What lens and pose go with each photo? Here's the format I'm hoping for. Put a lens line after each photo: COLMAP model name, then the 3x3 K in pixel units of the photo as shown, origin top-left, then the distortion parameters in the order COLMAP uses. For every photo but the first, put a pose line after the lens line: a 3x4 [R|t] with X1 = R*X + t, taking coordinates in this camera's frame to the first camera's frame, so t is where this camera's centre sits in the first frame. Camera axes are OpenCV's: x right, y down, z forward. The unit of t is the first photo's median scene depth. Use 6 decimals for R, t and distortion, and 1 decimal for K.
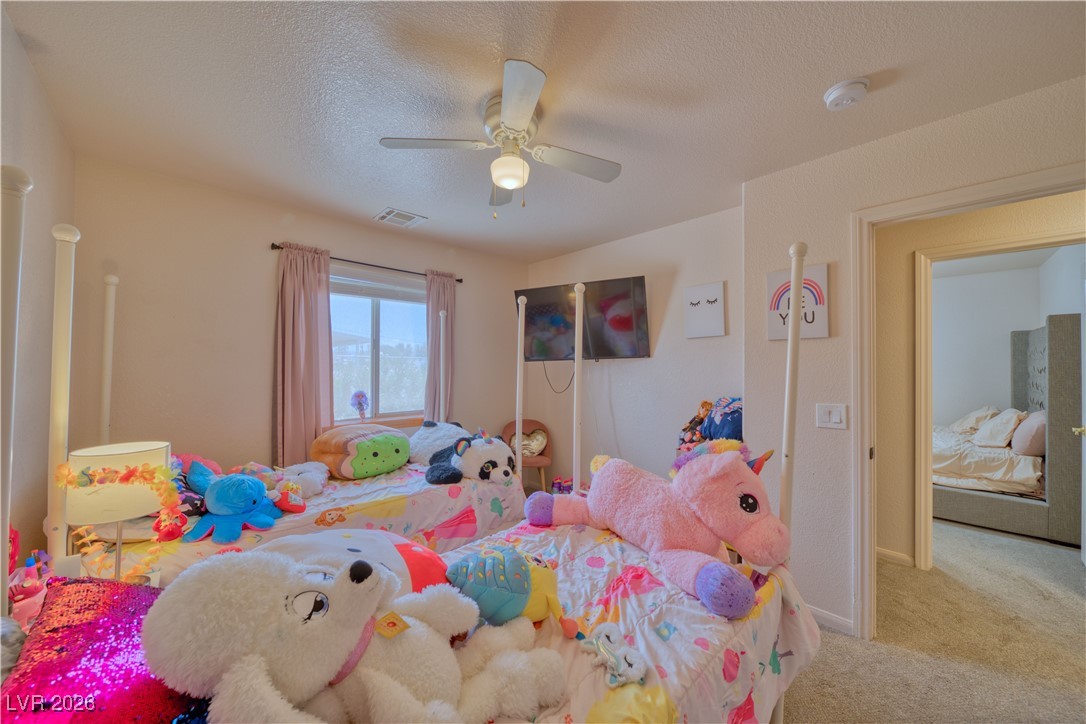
lens RADIAL K [[377.7, 0, 543.0], [0, 377.7, 362.0], [0, 0, 1]] dist [0.010091, -0.002967]
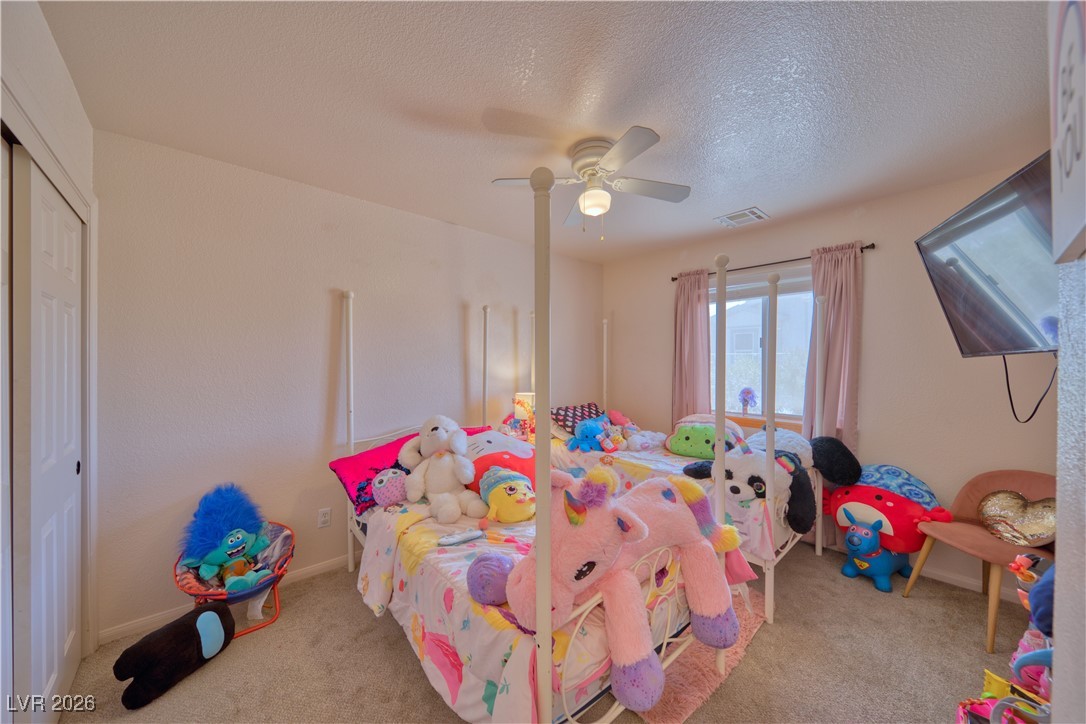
lens RADIAL K [[377.7, 0, 543.0], [0, 377.7, 362.0], [0, 0, 1]] dist [0.010091, -0.002967]
pose [[-0.019783, -0.001957, -0.999802, 0.606796], [0.000310, 0.999998, -0.001963, 0.005870], [0.999804, -0.000349, -0.019782, 0.464057]]
